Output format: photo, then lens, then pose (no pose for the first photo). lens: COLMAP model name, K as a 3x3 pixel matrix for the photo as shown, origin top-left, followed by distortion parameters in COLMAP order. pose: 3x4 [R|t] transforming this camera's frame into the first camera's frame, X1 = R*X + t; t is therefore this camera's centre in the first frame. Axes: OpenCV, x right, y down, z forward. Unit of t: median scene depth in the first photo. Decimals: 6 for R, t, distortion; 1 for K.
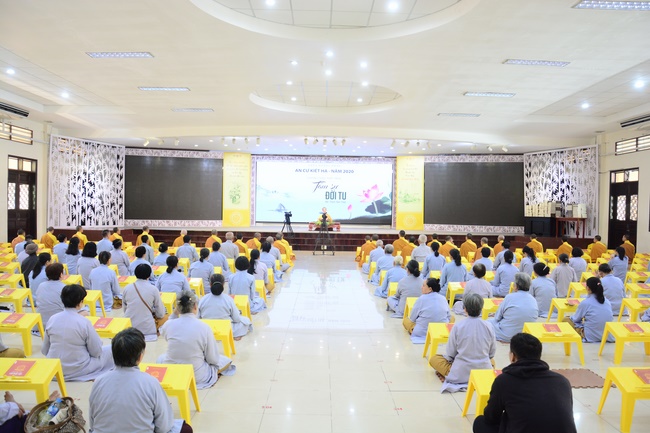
lens RADIAL K [[514.4, 0, 325.0], [0, 514.4, 216.5], [0, 0, 1]] dist [-0.145525, 0.121596]
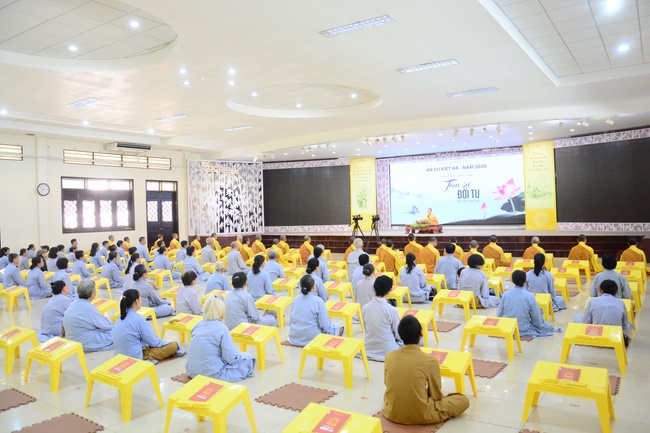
lens RADIAL K [[514.4, 0, 325.0], [0, 514.4, 216.5], [0, 0, 1]] dist [-0.145525, 0.121596]
pose [[0.818972, -0.034913, -0.572770, 0.381782], [0.031993, 0.999373, -0.015170, 0.005561], [0.572940, -0.005901, 0.819576, 0.132788]]
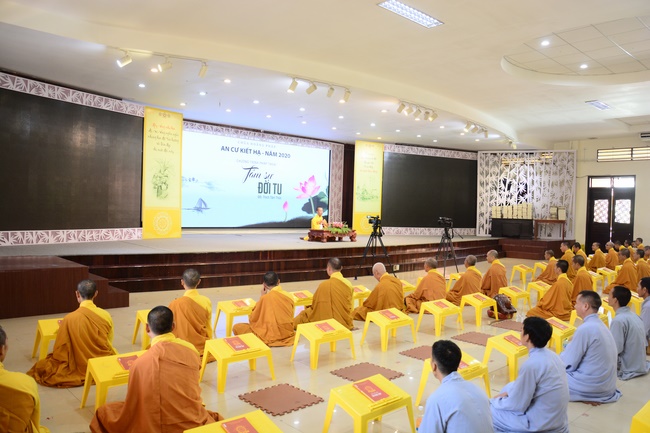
lens RADIAL K [[514.4, 0, 325.0], [0, 514.4, 216.5], [0, 0, 1]] dist [-0.145525, 0.121596]
pose [[0.729267, -0.006783, 0.684196, -0.472254], [-0.005363, 0.999863, 0.015629, -0.015696], [-0.684208, -0.015067, 0.729131, 0.504772]]
